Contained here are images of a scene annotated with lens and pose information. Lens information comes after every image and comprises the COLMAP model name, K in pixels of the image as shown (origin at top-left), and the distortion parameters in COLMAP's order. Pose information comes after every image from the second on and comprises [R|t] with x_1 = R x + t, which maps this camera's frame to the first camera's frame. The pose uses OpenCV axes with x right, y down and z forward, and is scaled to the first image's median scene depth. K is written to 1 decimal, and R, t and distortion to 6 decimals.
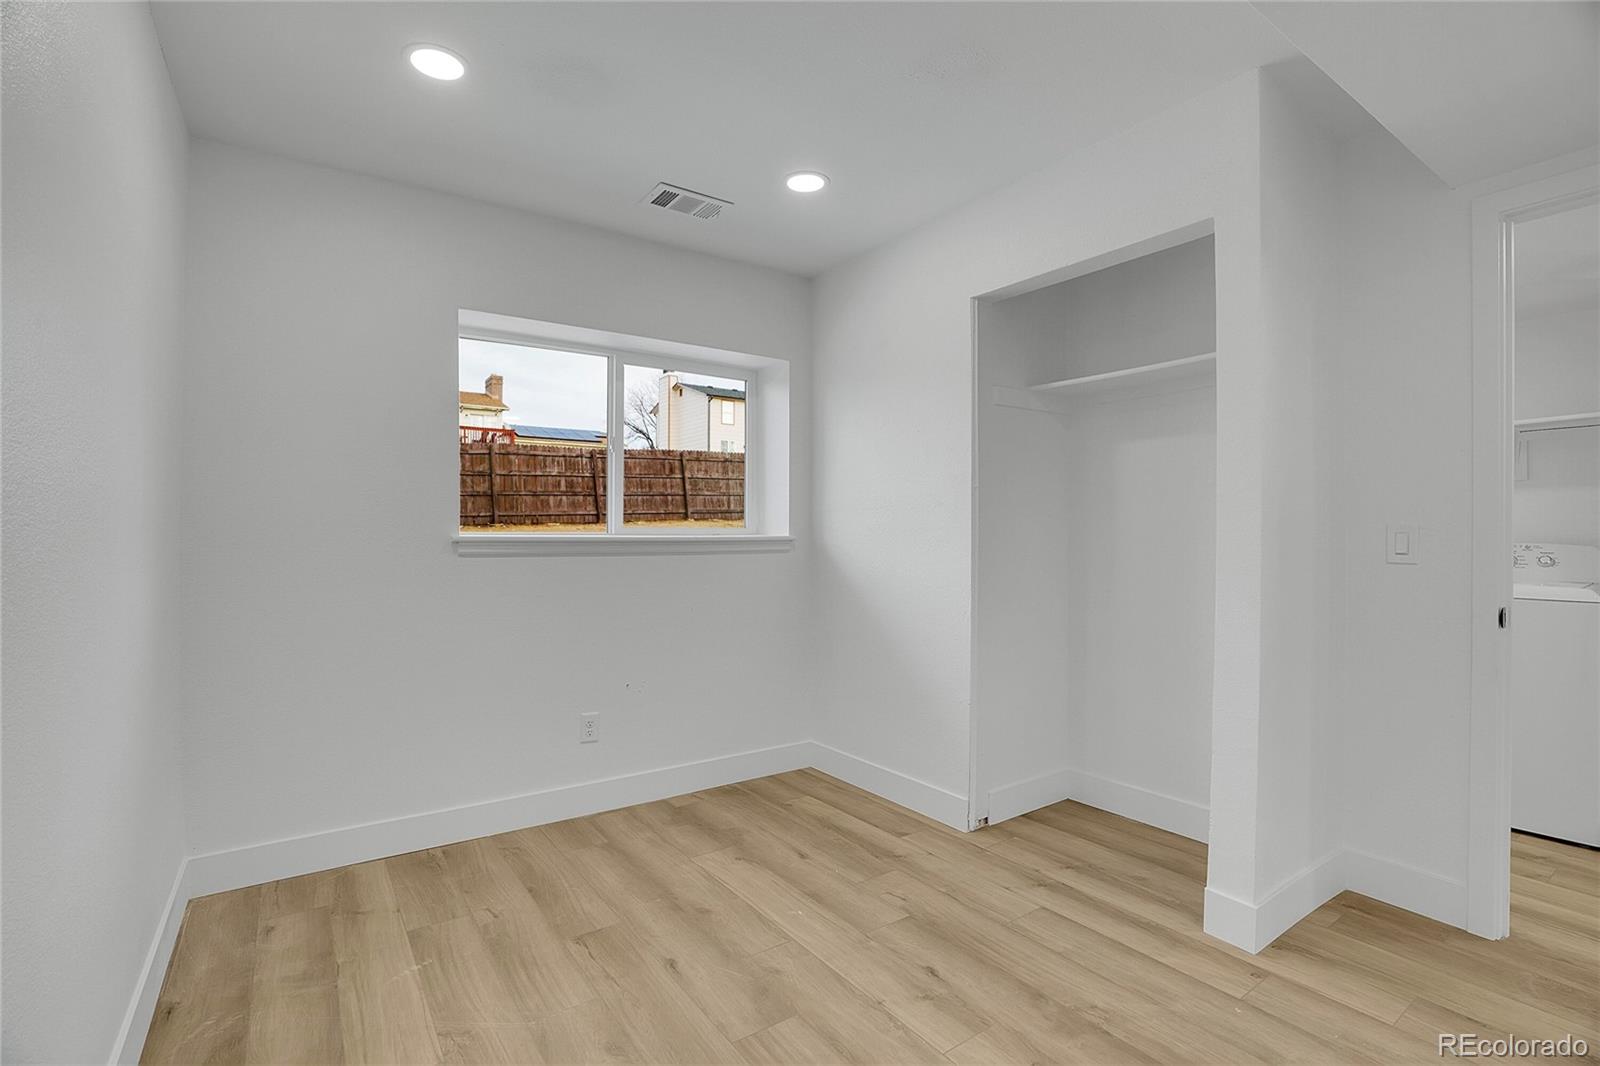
lens RADIAL K [[742.1, 0, 798.8], [0, 742.1, 538.3], [0, 0, 1]] dist [-0.070319, 0.021886]
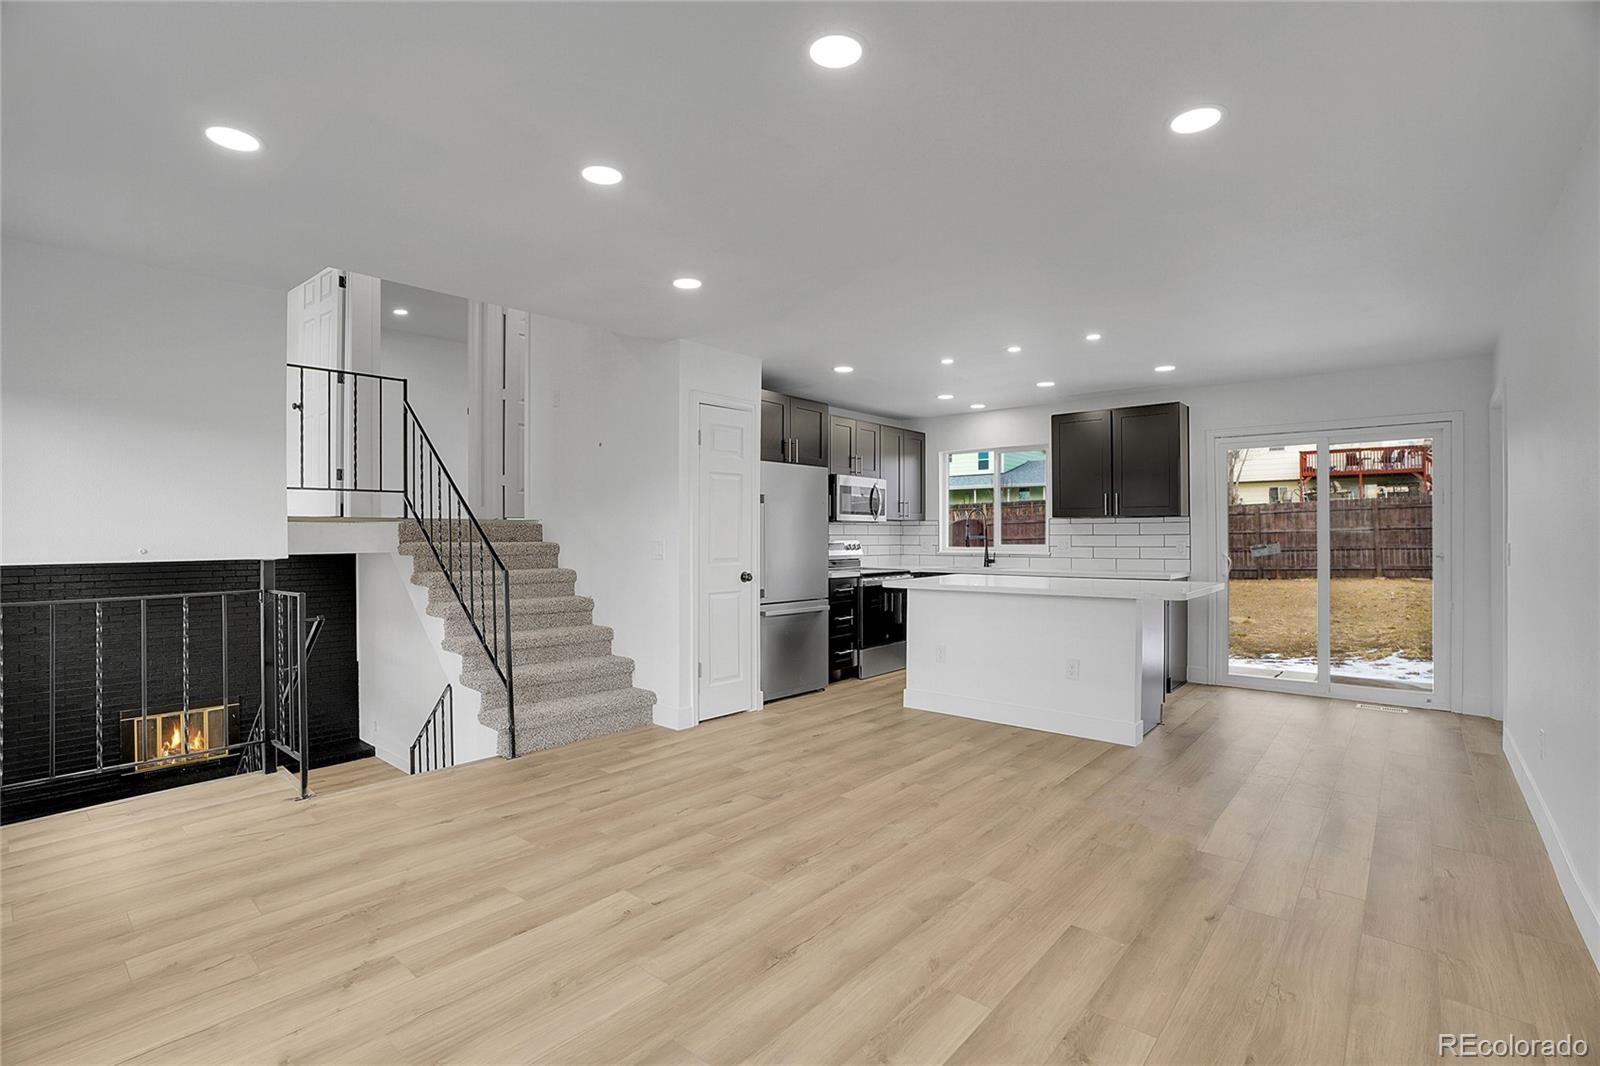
lens RADIAL K [[742.1, 0, 795.2], [0, 742.1, 535.1], [0, 0, 1]] dist [-0.070319, 0.021886]
pose [[0.248189, -0.000965, -0.968711, 0.566909], [-0.003888, 0.999990, -0.001993, -0.080594], [0.968704, 0.004261, 0.248183, 0.137551]]
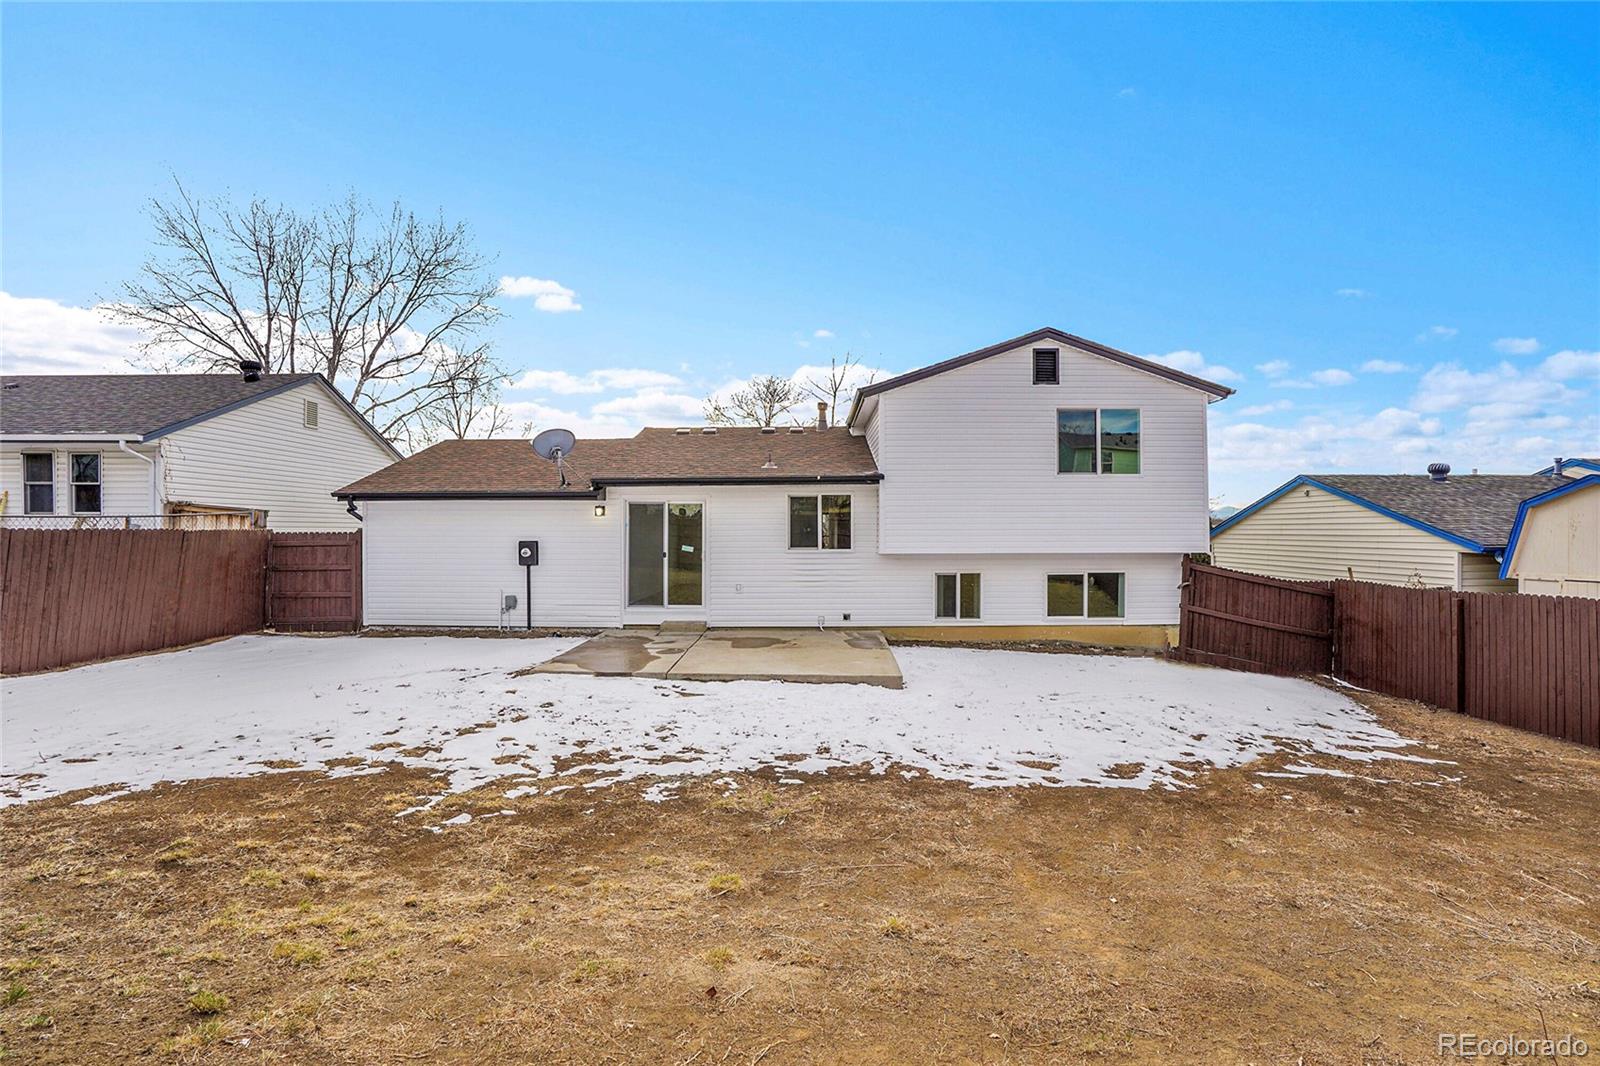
lens RADIAL K [[772.4, 0, 801.8], [0, 772.4, 530.7], [0, 0, 1]] dist [-0.045019, 0.005379]
pose [[-0.817036, -0.001518, 0.576585, -0.273925], [0.002398, 0.999979, 0.006030, -0.098237], [-0.576582, 0.006310, -0.817015, 1.030449]]
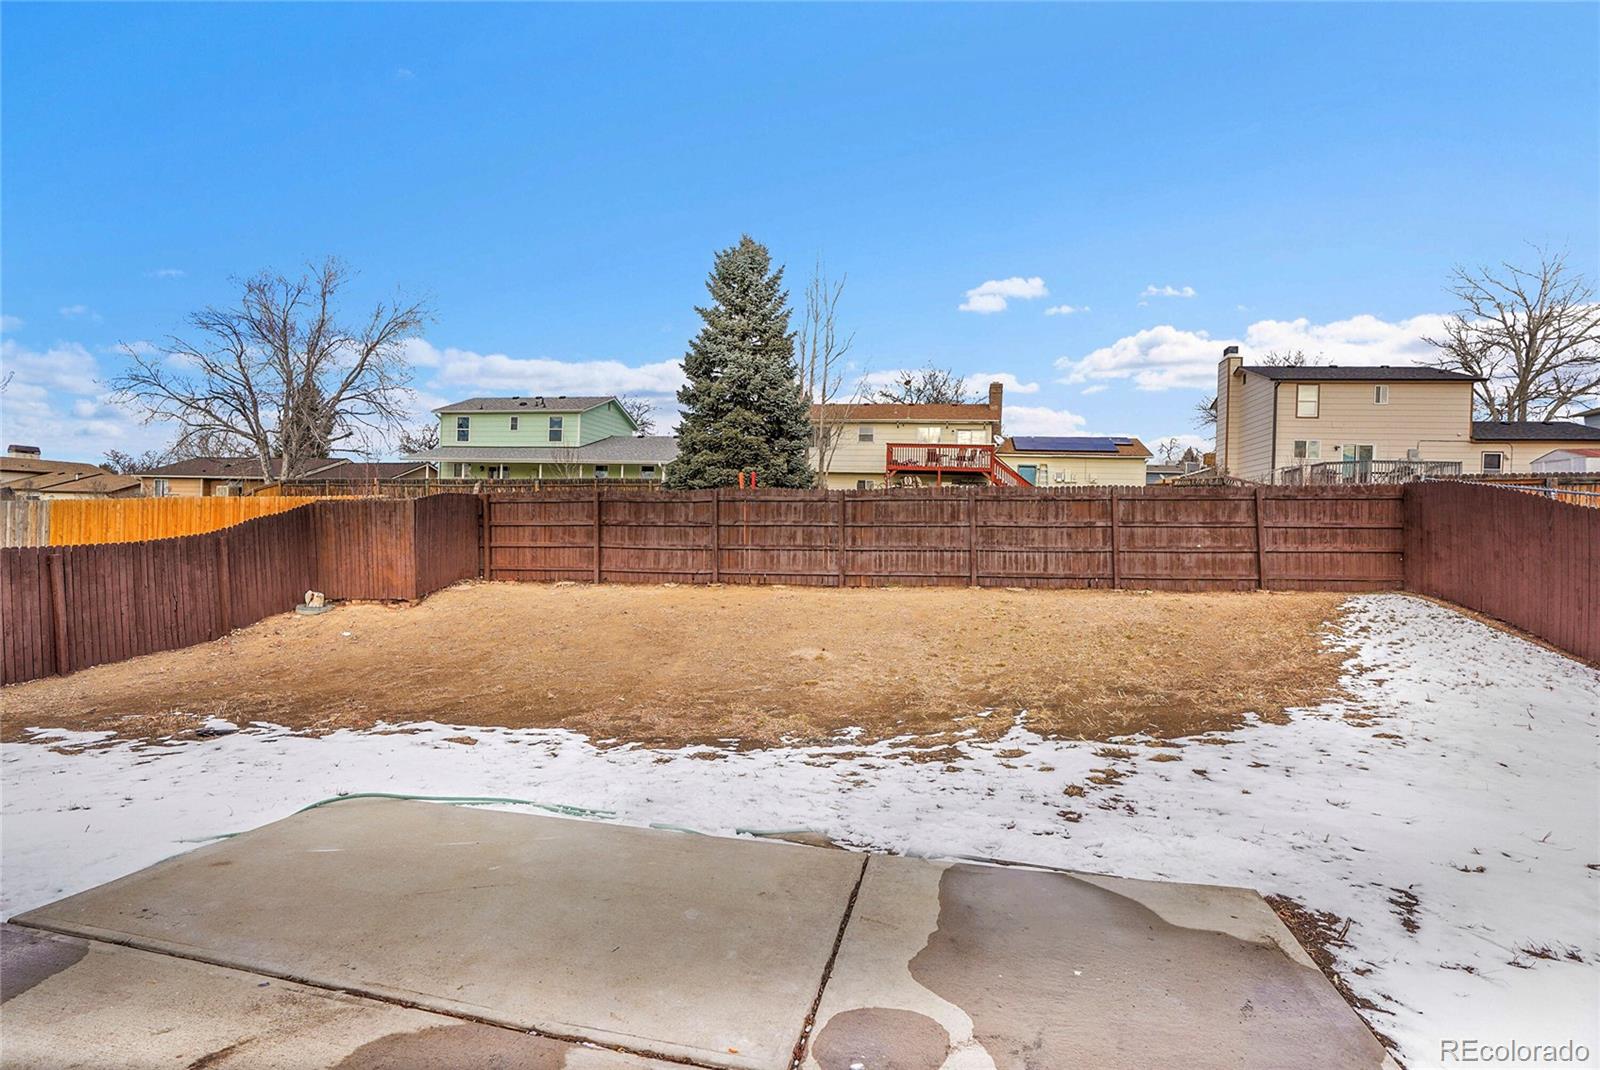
lens RADIAL K [[772.4, 0, 802.3], [0, 772.4, 550.4], [0, 0, 1]] dist [-0.045019, 0.005379]
pose [[0.689798, 0.041391, -0.722817, 0.298865], [-0.034054, 0.999114, 0.024714, -0.081415], [0.723200, 0.007567, 0.690597, 0.435460]]
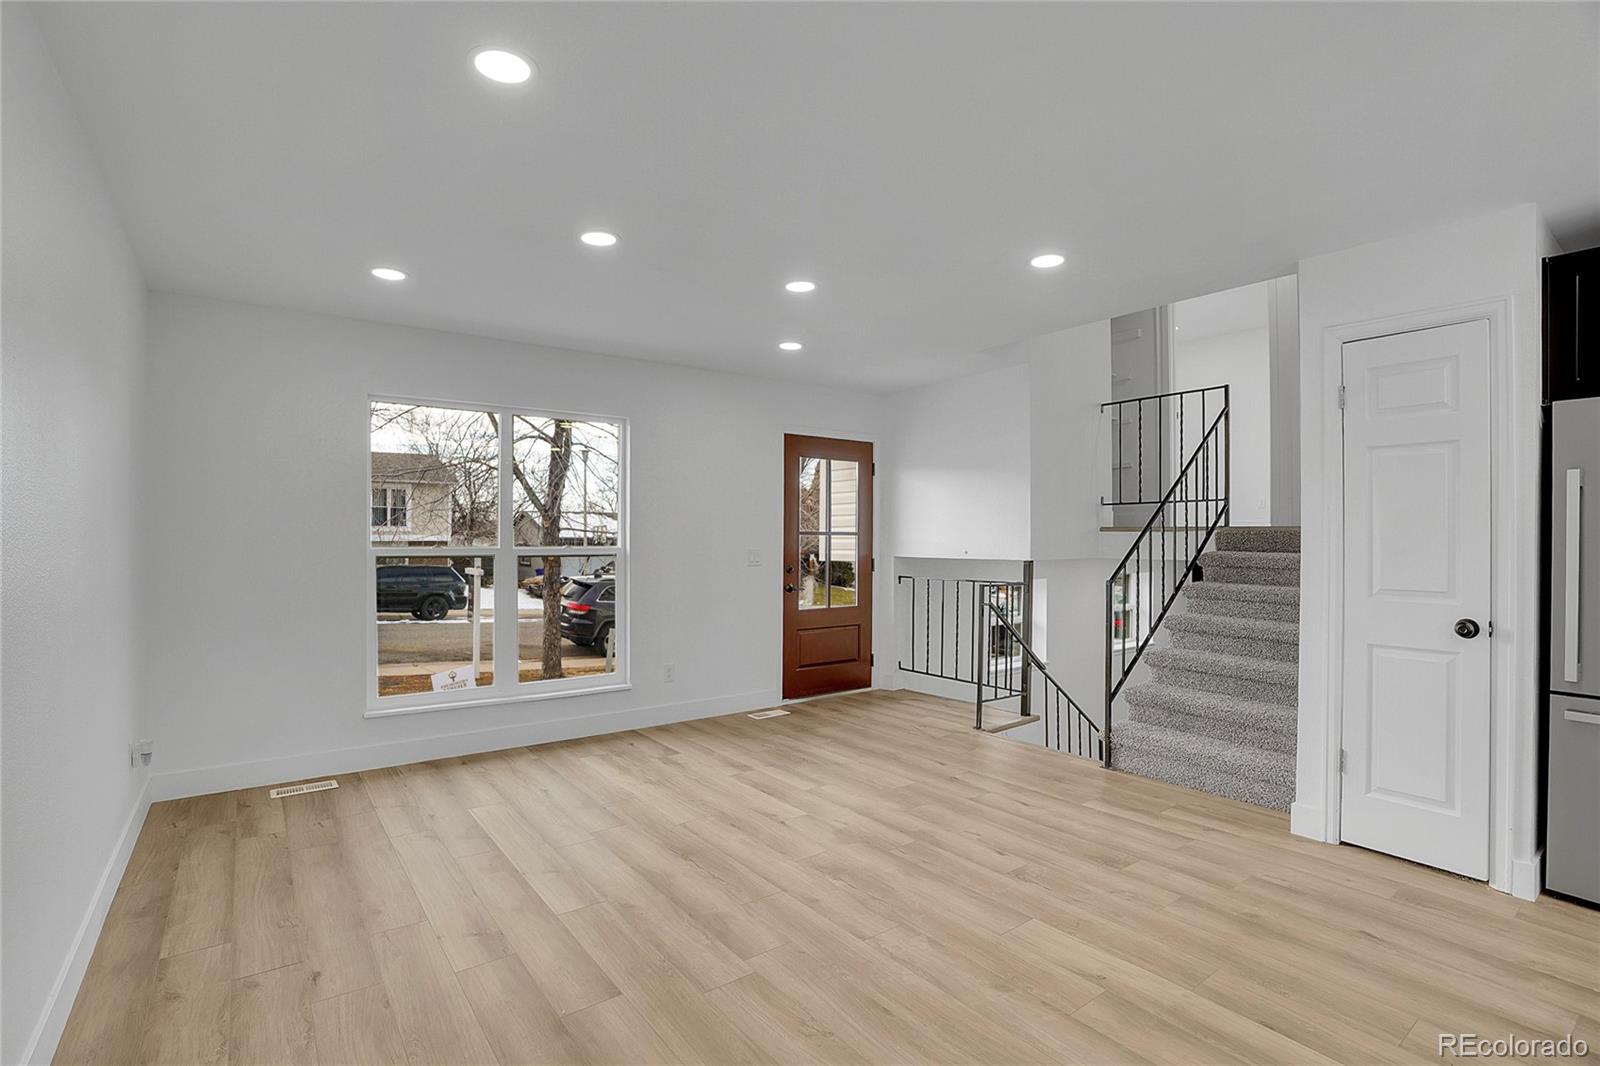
lens RADIAL K [[742.1, 0, 789.7], [0, 742.1, 544.1], [0, 0, 1]] dist [-0.070319, 0.021886]
pose [[-0.999560, -0.001174, -0.029641, 0.424881], [-0.001638, 0.999877, 0.015625, -0.084864], [0.029619, 0.015667, -0.999438, 0.340641]]
